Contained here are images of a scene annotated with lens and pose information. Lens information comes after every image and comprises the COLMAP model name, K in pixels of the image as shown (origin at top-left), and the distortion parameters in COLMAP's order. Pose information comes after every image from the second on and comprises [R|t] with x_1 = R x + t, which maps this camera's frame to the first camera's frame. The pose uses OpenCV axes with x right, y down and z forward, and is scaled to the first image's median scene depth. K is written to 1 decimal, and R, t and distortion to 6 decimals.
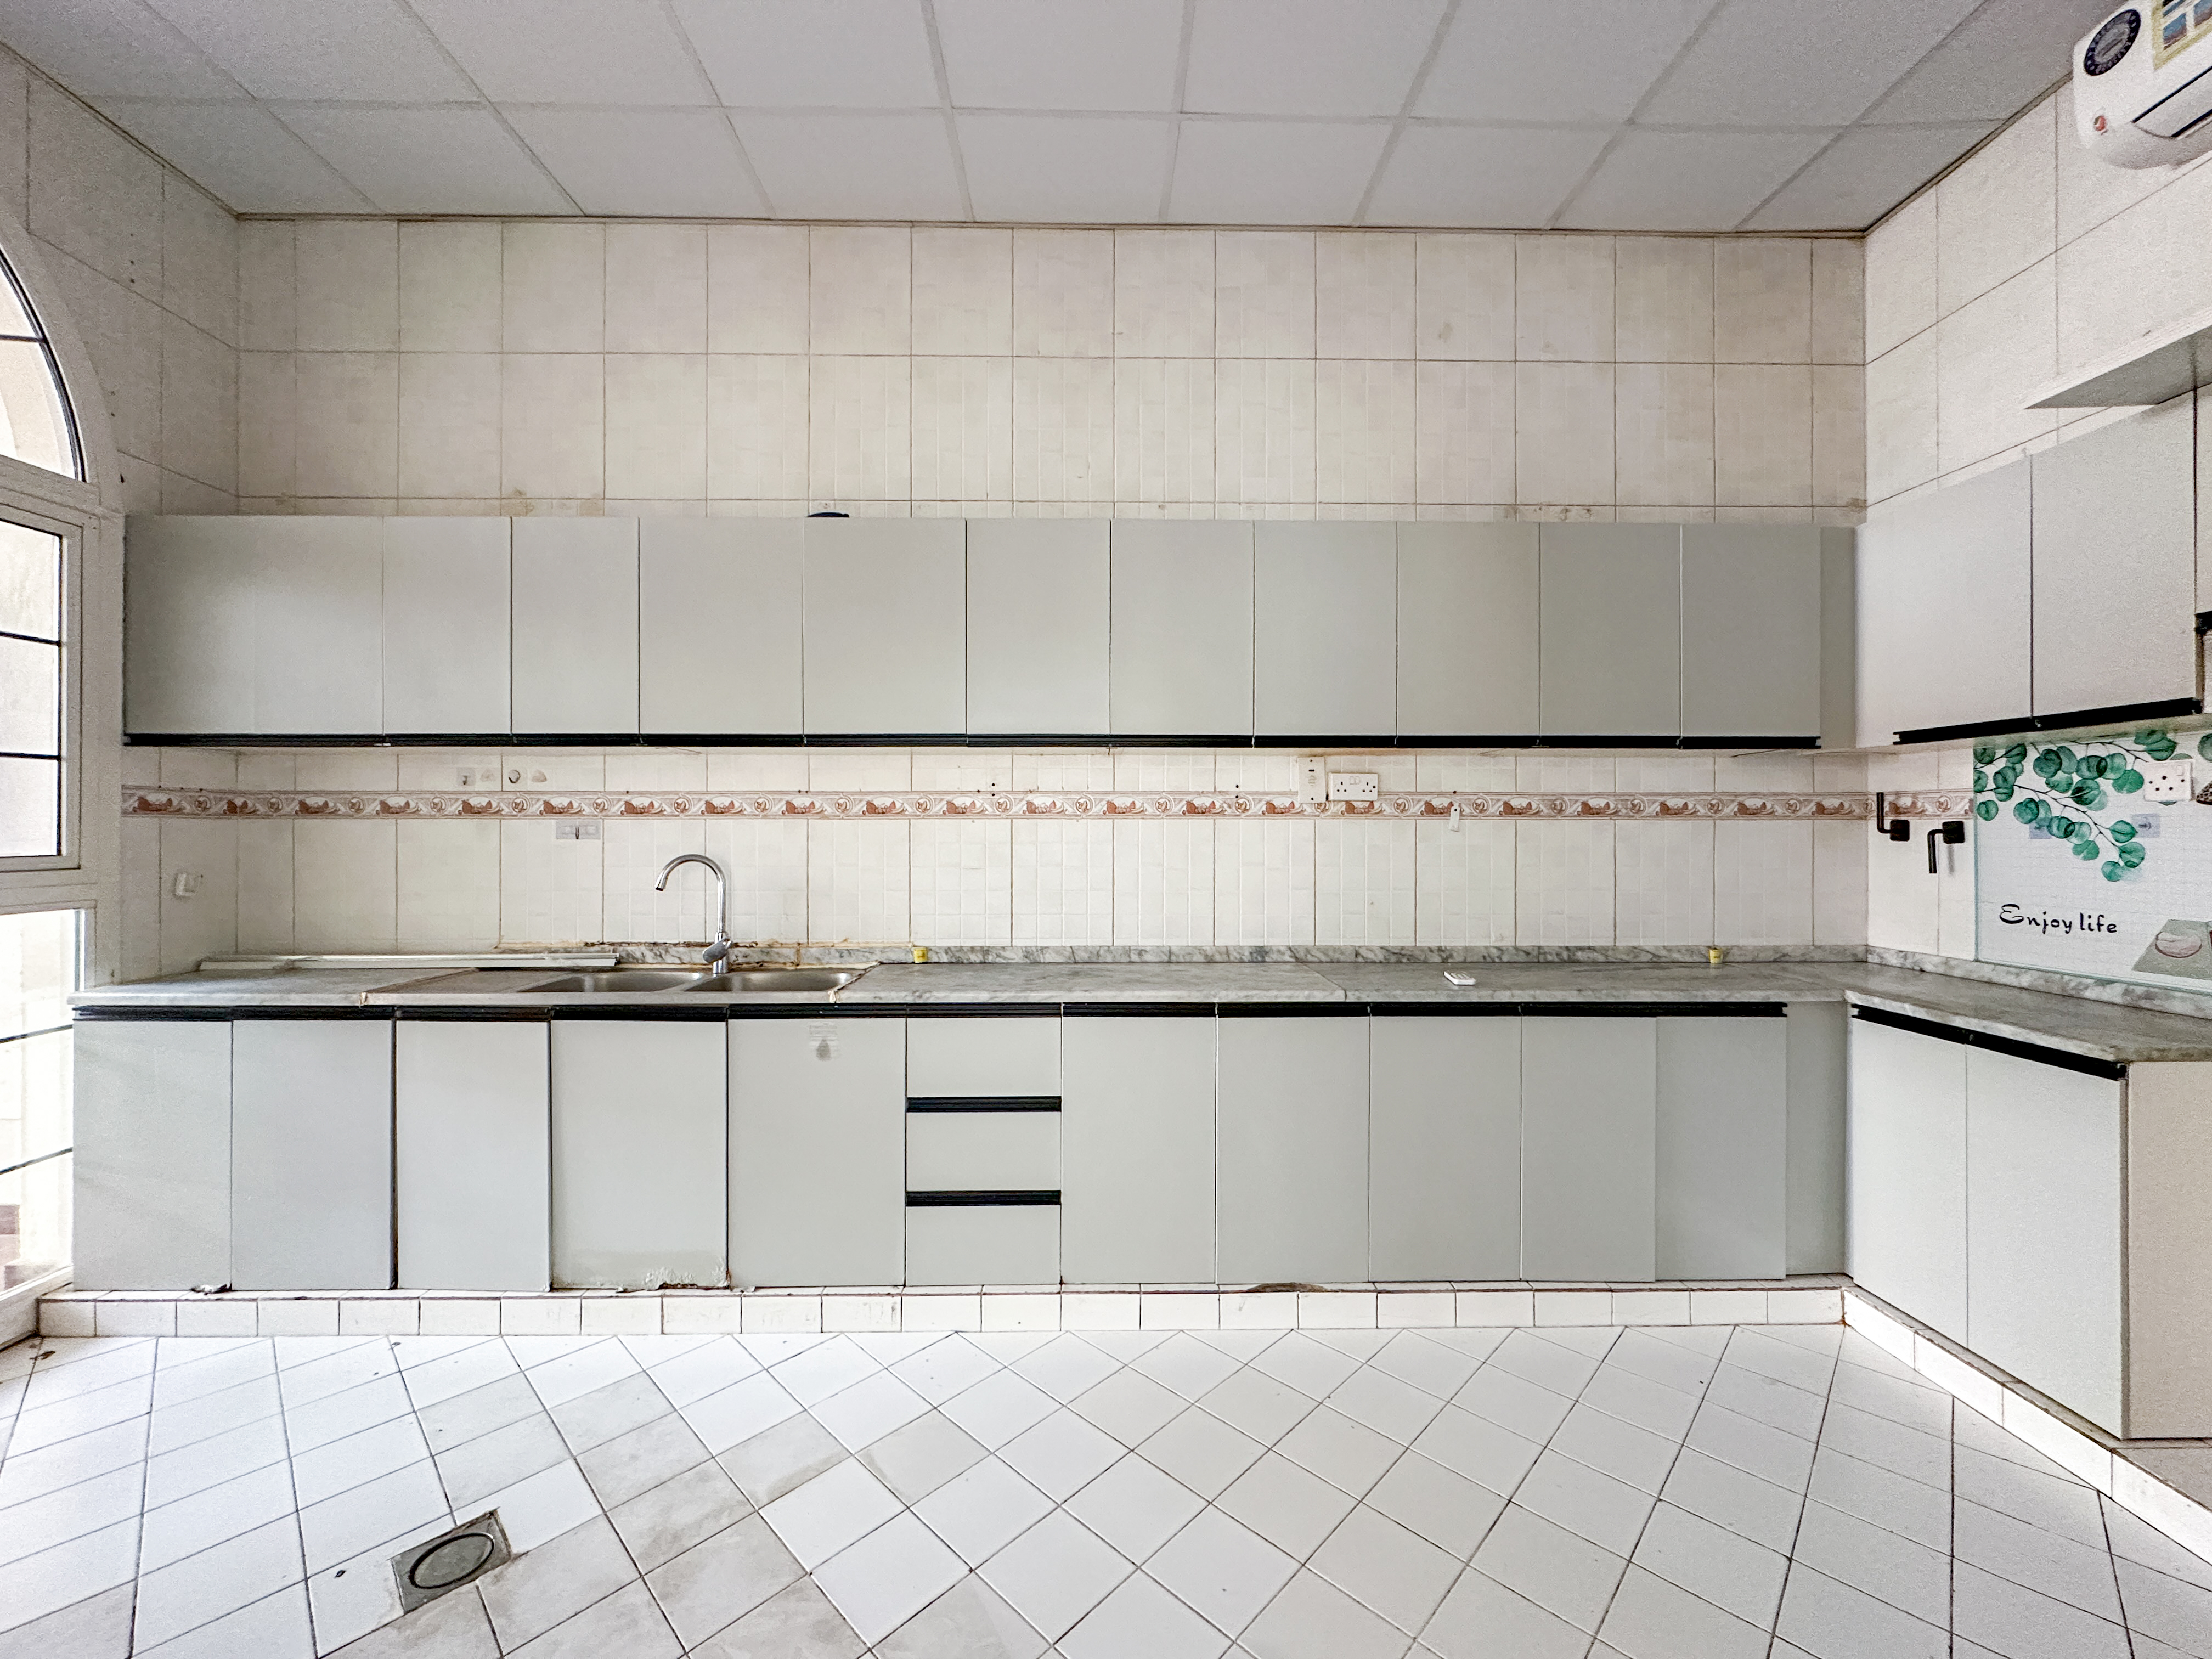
lens RADIAL K [[884.3, 0, 1106.0], [0, 884.3, 829.5], [0, 0, 1]] dist [-0.001513, 0.000352]
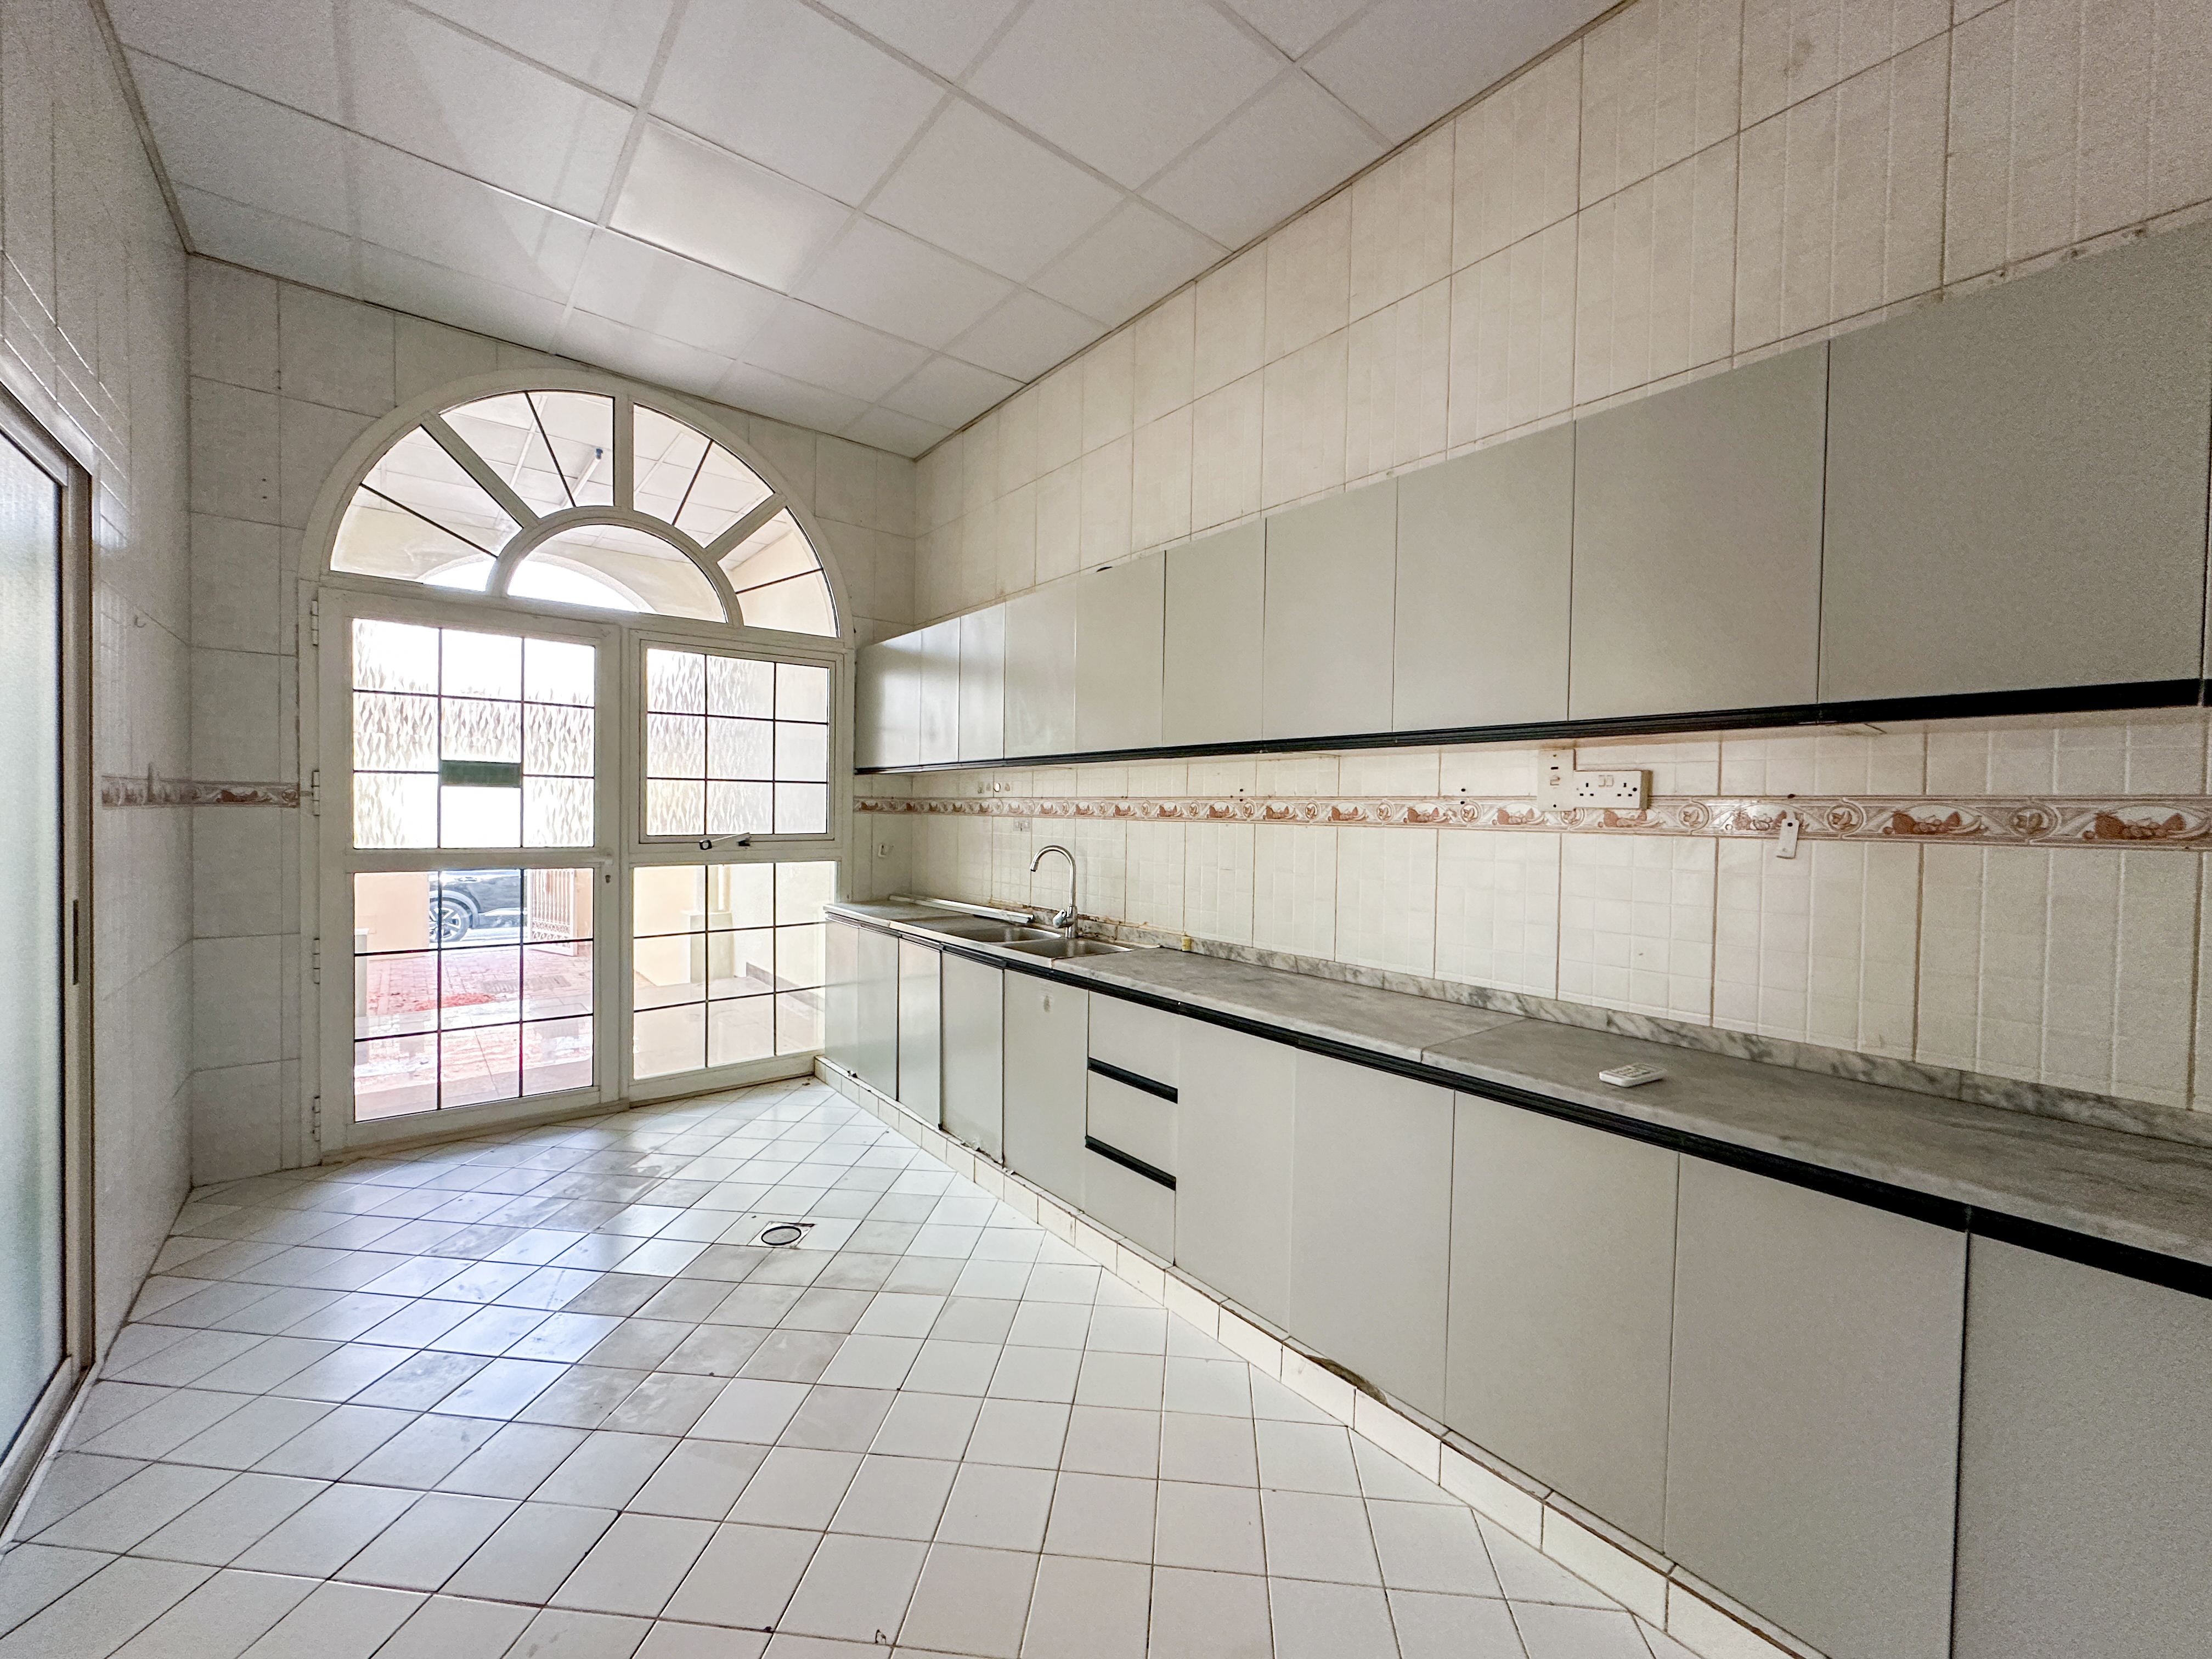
lens RADIAL K [[884.3, 0, 1106.0], [0, 884.3, 829.5], [0, 0, 1]] dist [-0.001513, 0.000352]
pose [[0.618256, 0.026458, -0.785531, 0.596170], [-0.016690, 0.999650, 0.020533, -0.023487], [0.785799, 0.000416, 0.618481, 0.233180]]
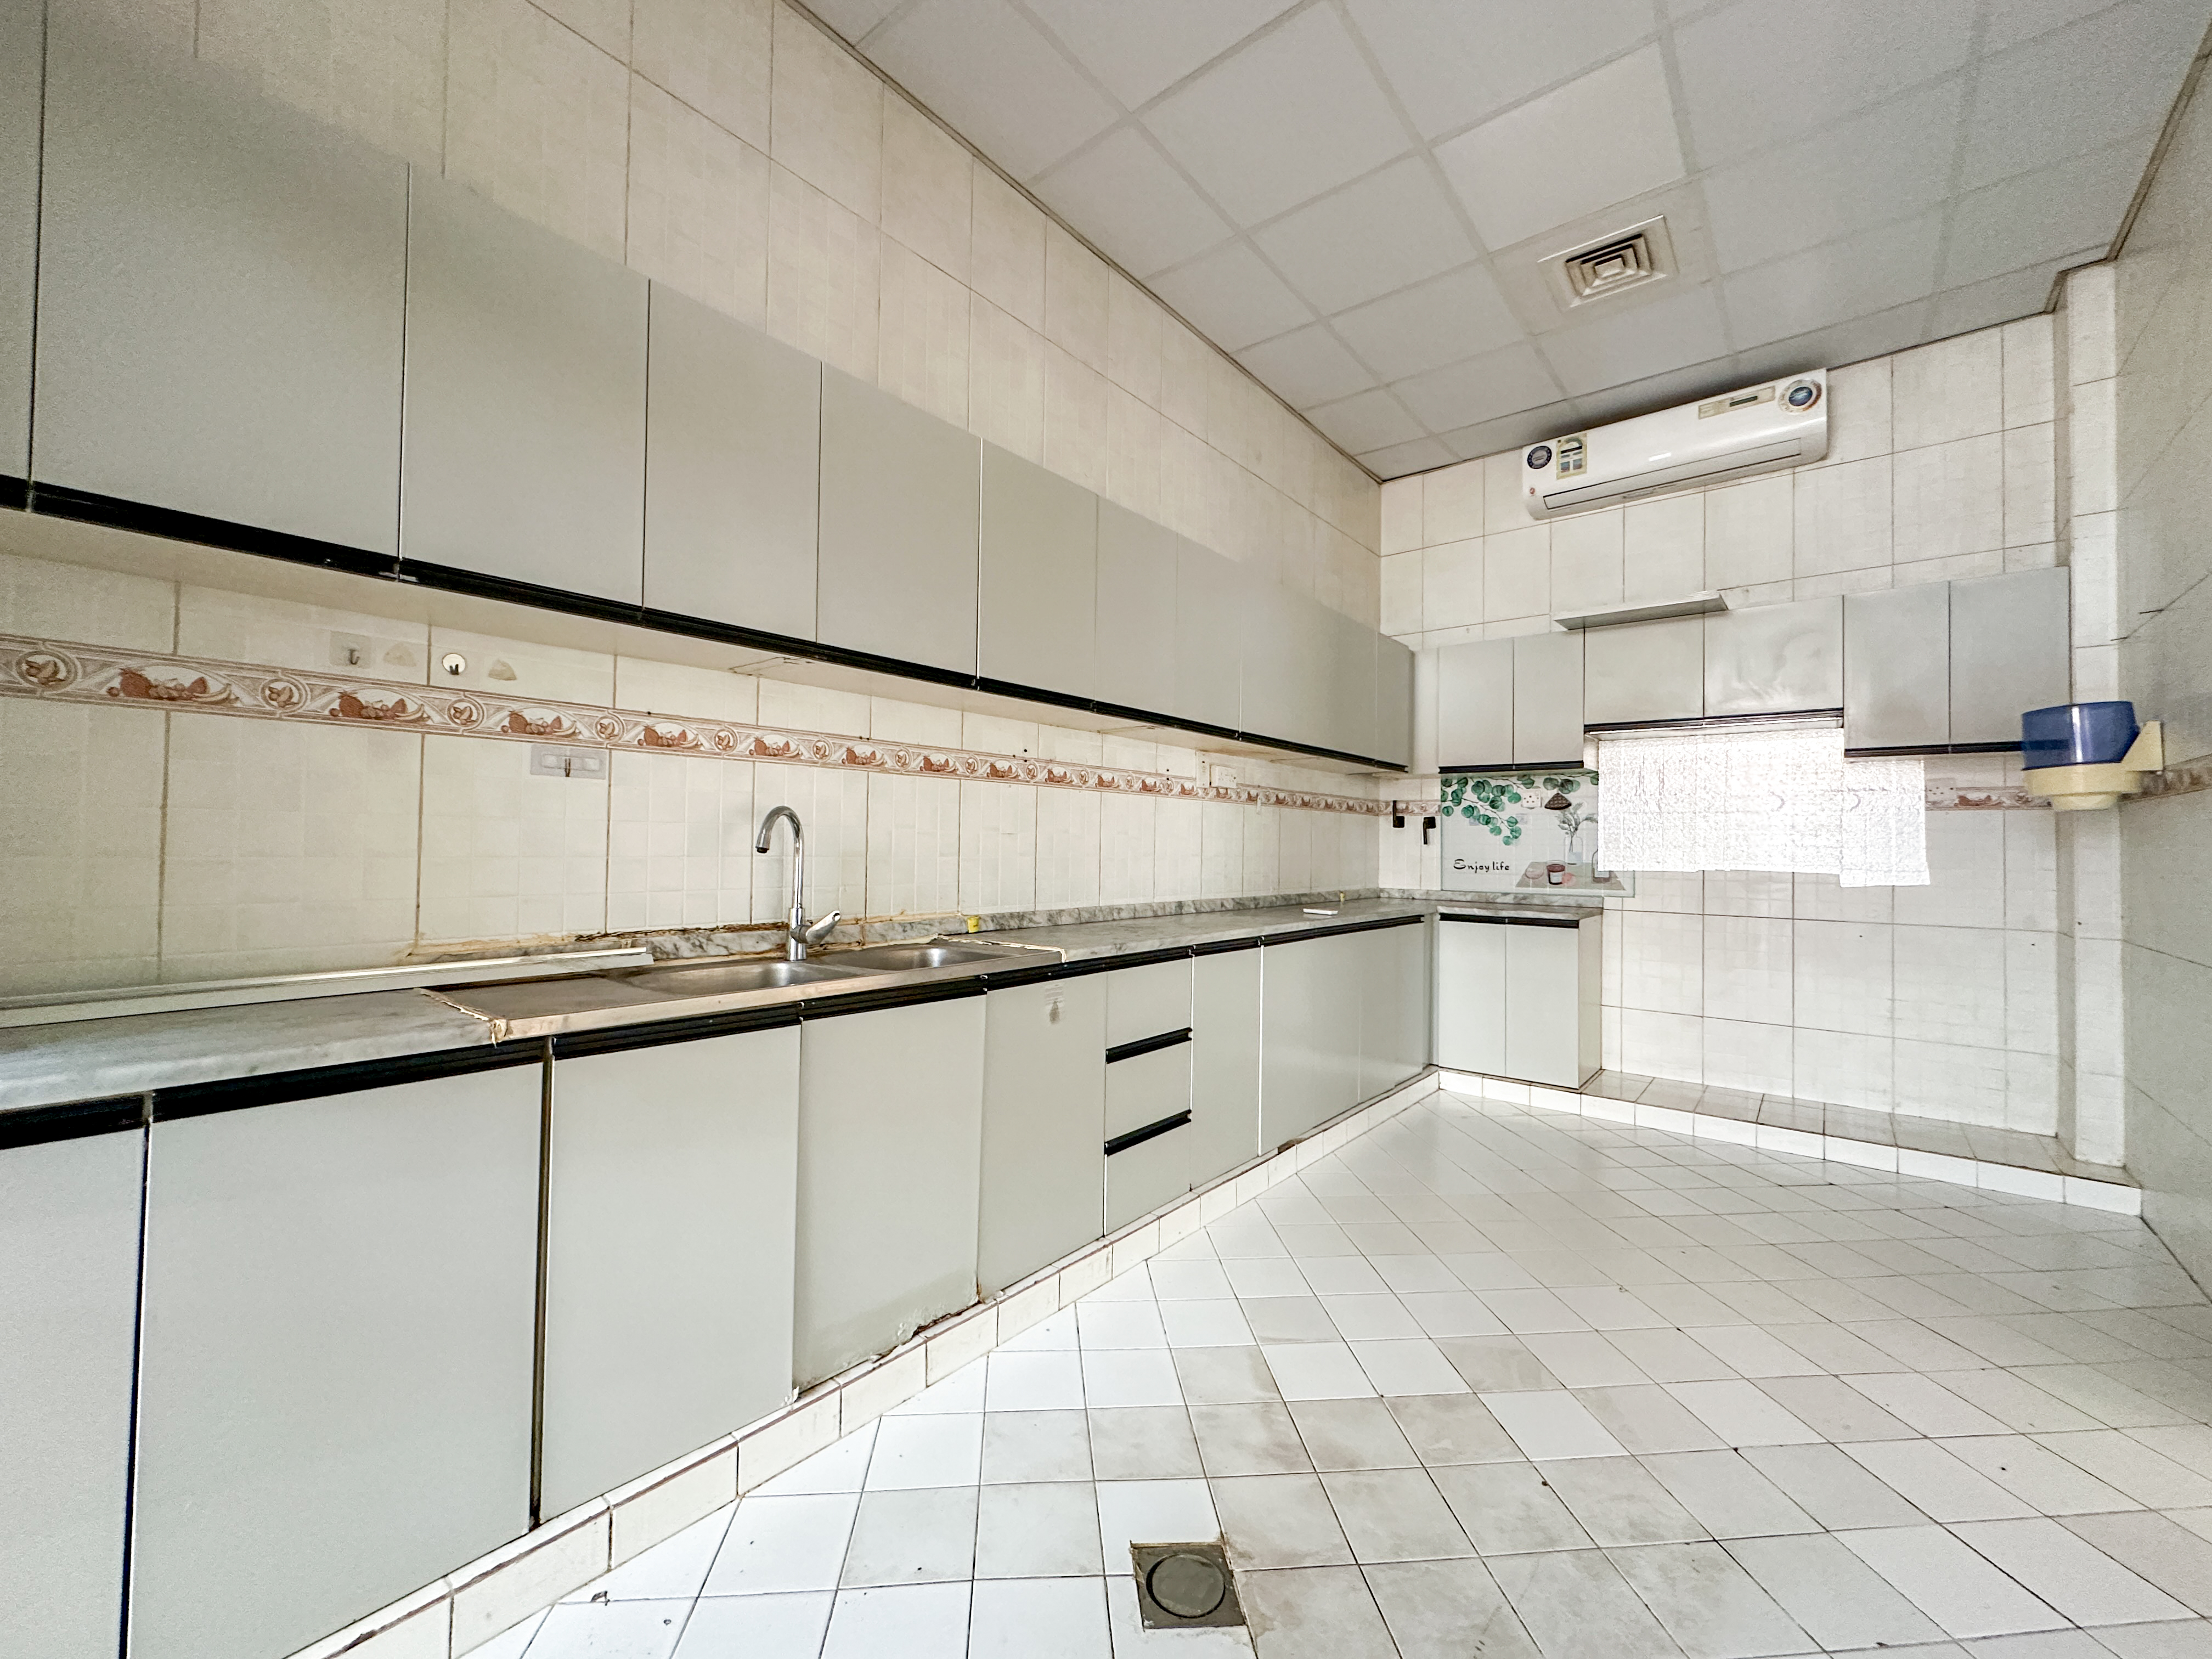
lens RADIAL K [[884.3, 0, 1106.0], [0, 884.3, 829.5], [0, 0, 1]] dist [-0.001513, 0.000352]
pose [[0.650227, 0.022736, 0.759400, -0.834042], [-0.013487, 0.999740, -0.018384, 0.056375], [-0.759621, 0.001712, 0.650364, 0.279430]]
